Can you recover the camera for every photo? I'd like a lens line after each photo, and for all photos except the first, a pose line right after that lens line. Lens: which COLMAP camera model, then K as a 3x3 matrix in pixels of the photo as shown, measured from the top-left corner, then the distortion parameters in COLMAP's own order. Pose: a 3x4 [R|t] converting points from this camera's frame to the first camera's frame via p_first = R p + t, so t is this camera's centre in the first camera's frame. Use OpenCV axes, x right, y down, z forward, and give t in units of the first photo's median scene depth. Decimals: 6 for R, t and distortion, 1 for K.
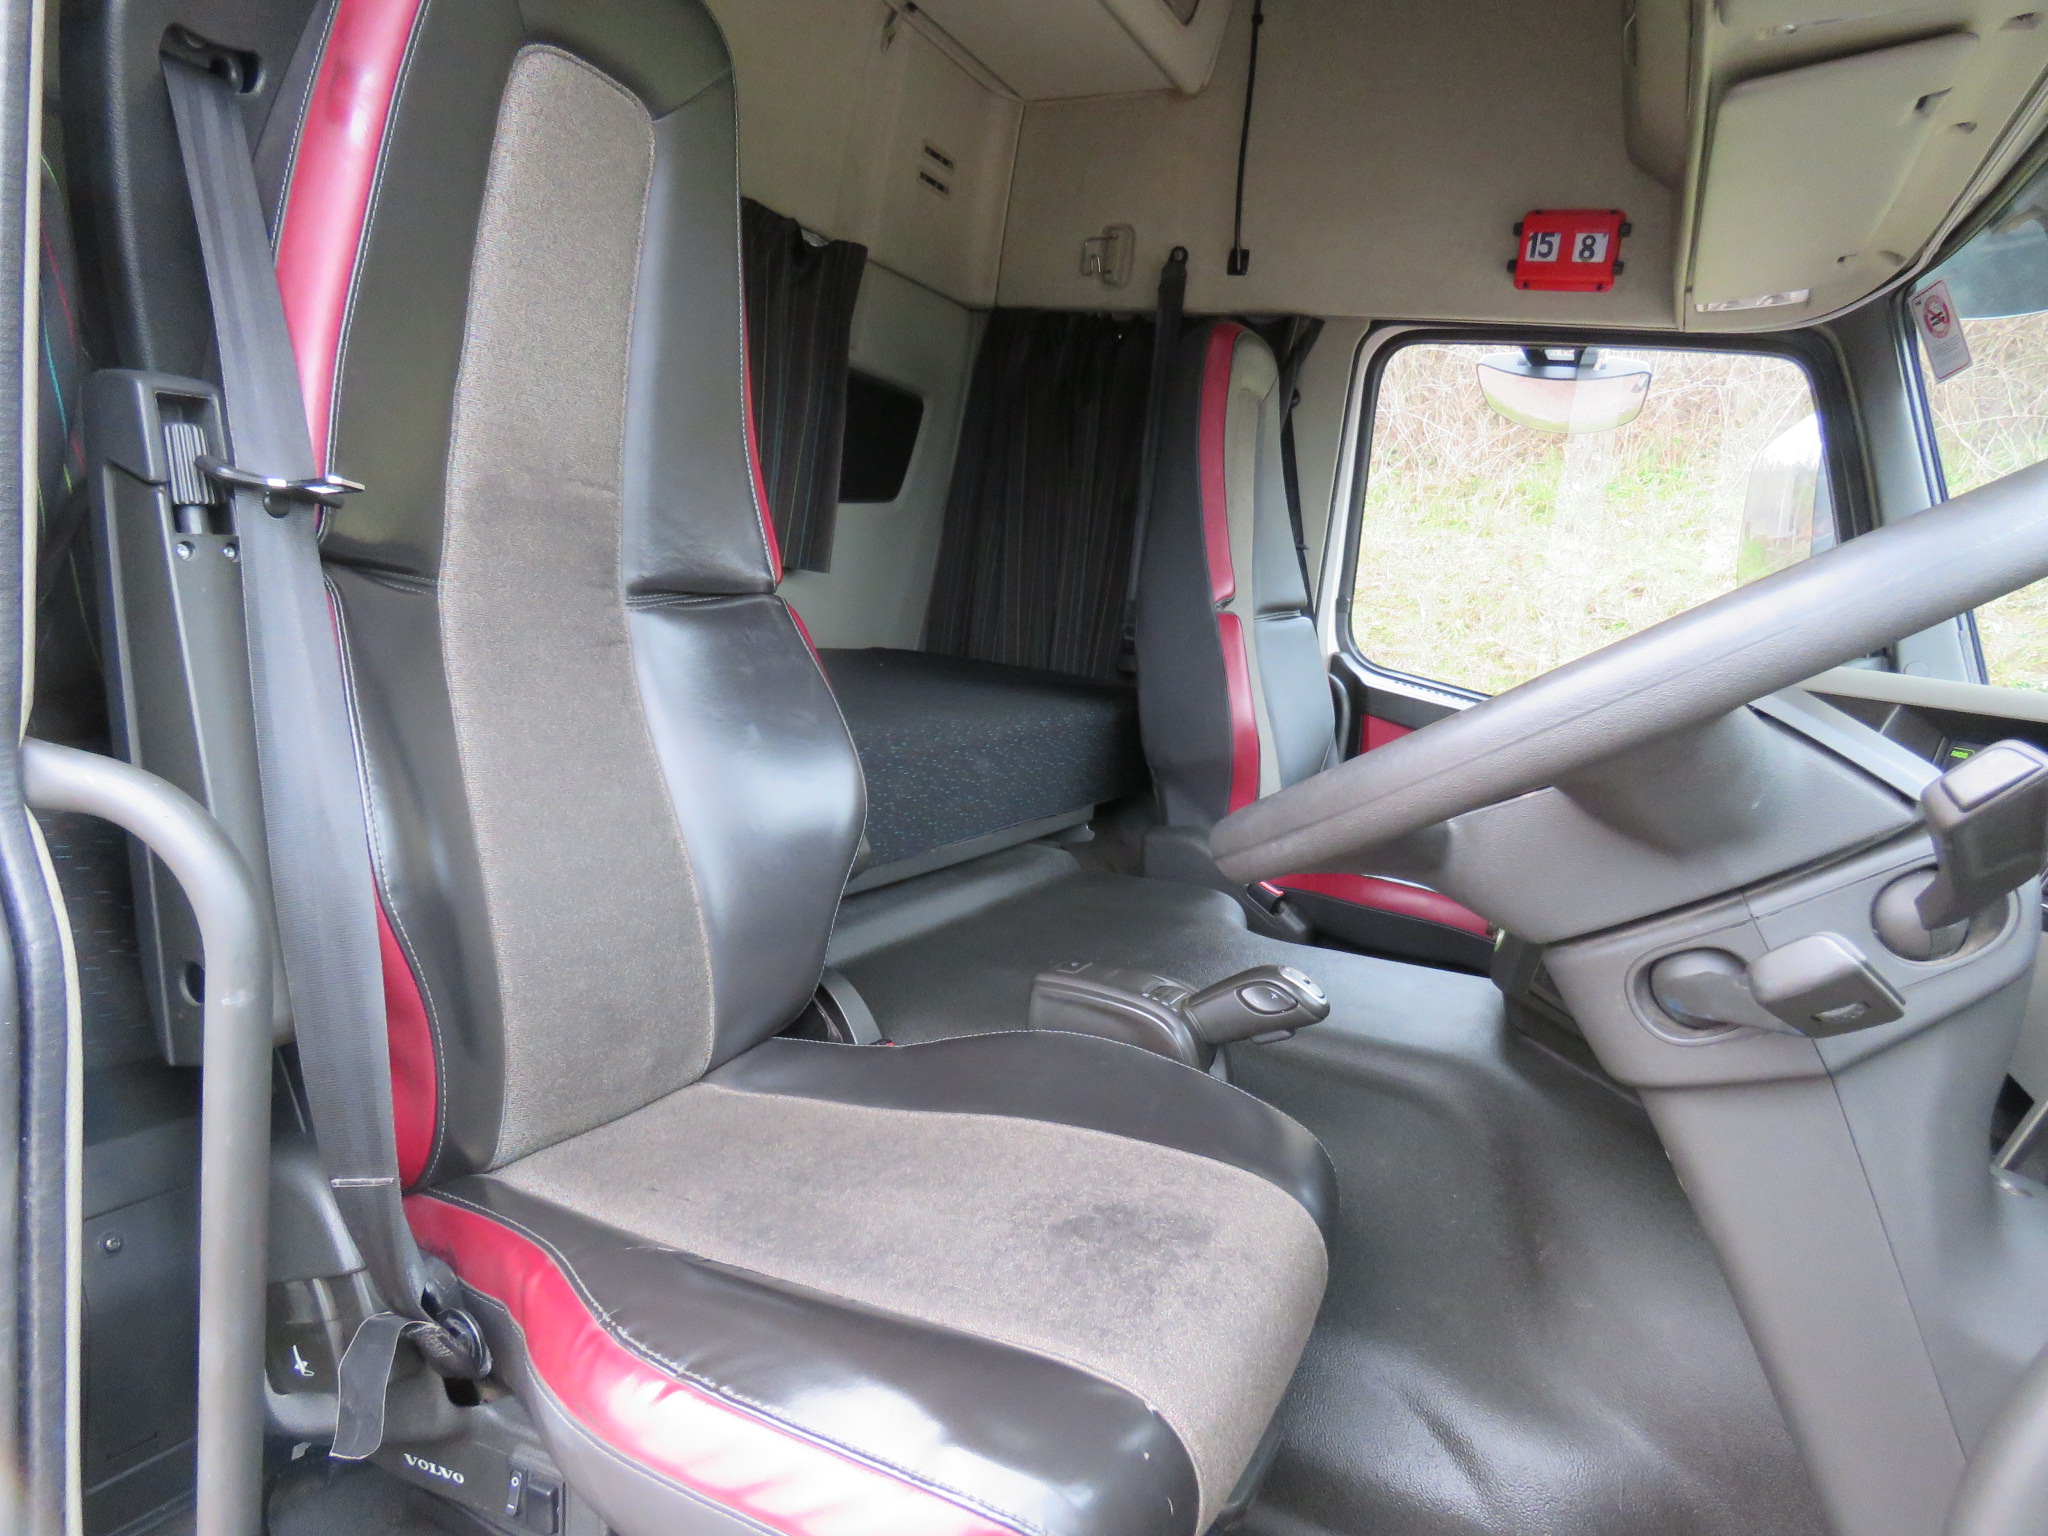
lens RADIAL K [[1297.2, 0, 1026.8], [0, 1297.2, 769.9], [0, 0, 1]] dist [-0.003296, 0.000396]
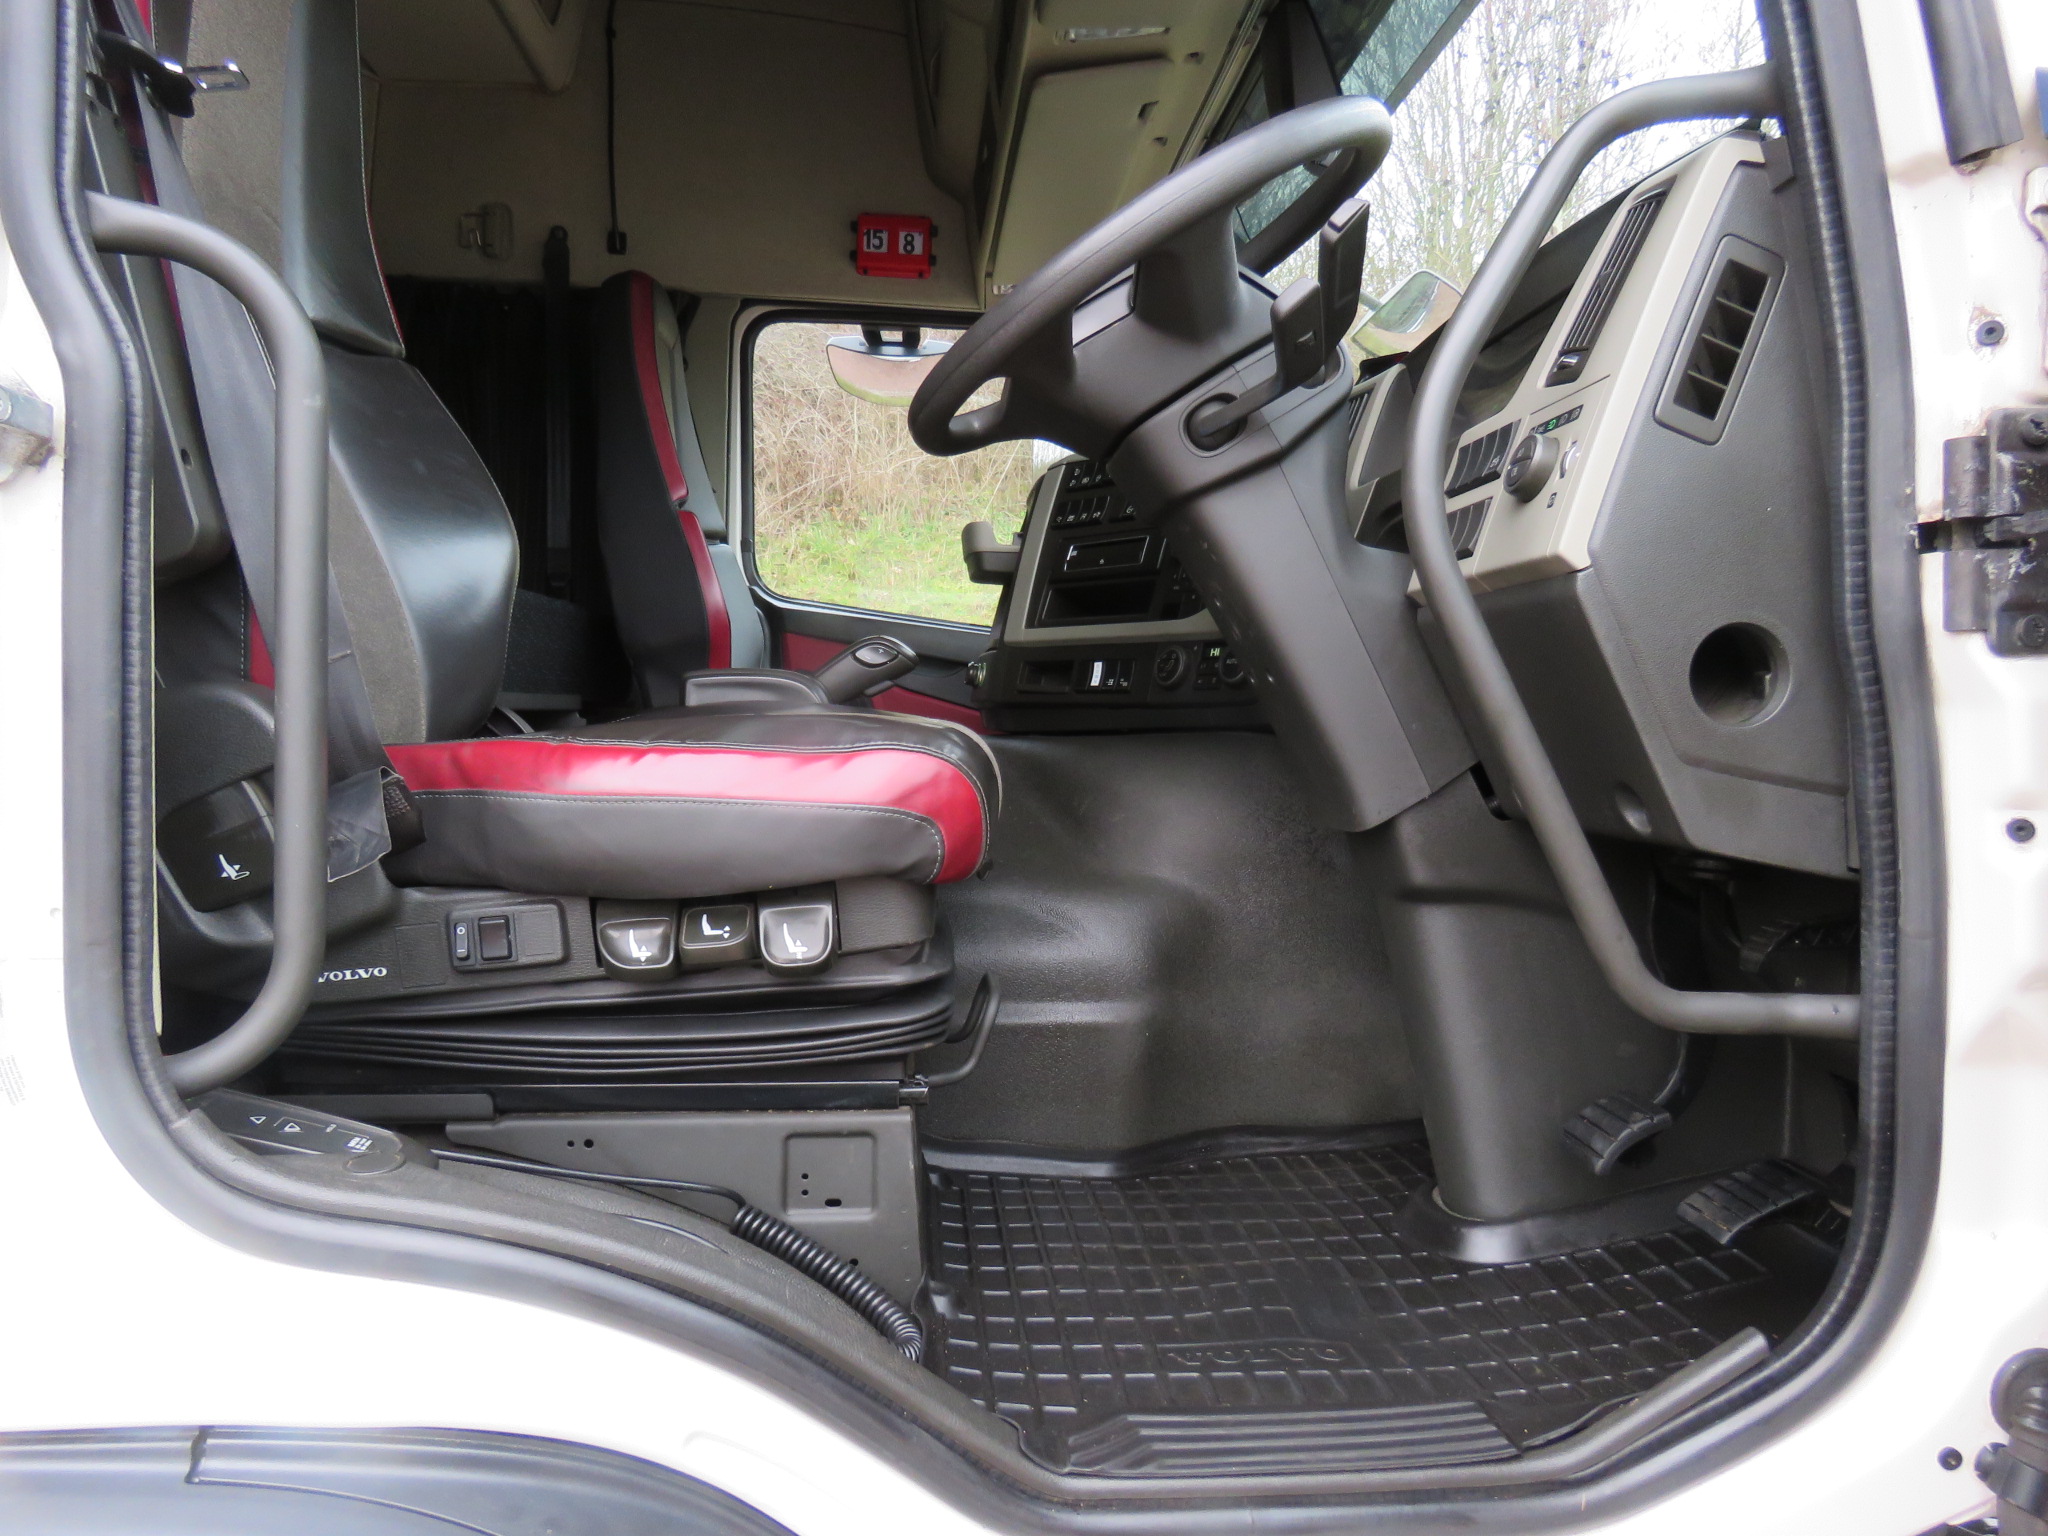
lens RADIAL K [[1297.2, 0, 1023.8], [0, 1297.2, 760.9], [0, 0, 1]] dist [-0.003296, 0.000396]
pose [[0.854122, -0.113167, 0.507611, -0.160343], [0.155633, 0.986928, -0.041846, 0.155997], [-0.496240, 0.114743, 0.860570, -0.088347]]
